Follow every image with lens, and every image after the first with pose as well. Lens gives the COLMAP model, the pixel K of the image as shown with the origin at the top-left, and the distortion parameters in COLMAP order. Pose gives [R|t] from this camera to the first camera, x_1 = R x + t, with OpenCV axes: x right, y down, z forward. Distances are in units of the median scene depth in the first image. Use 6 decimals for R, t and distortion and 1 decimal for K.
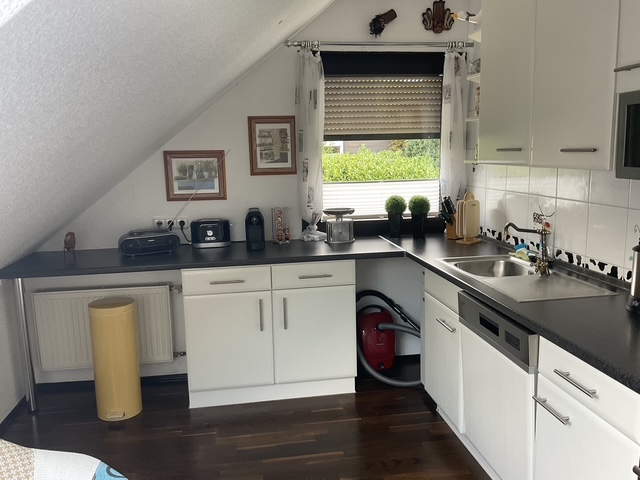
lens RADIAL K [[532.5, 0, 319.7], [0, 532.5, 239.3], [0, 0, 1]] dist [0.057869, -0.122475]
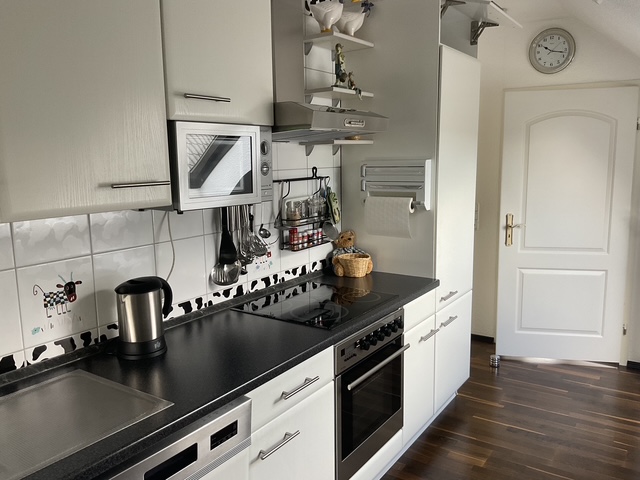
lens RADIAL K [[532.5, 0, 319.7], [0, 532.5, 241.8], [0, 0, 1]] dist [0.057869, -0.122475]
pose [[-0.721765, -0.053649, 0.690056, -0.244251], [0.165769, 0.954576, 0.247601, -0.237986], [-0.671994, 0.293100, -0.680086, 1.447898]]
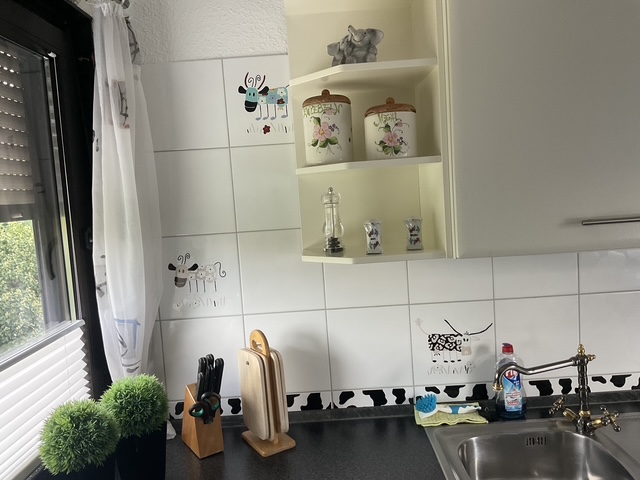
lens RADIAL K [[532.5, 0, 320.3], [0, 532.5, 236.5], [0, 0, 1]] dist [0.057869, -0.122475]
pose [[0.168865, -0.019194, 0.985452, -0.165802], [0.219662, 0.975398, -0.018643, -0.159223], [-0.960850, 0.219614, 0.168926, 0.957340]]
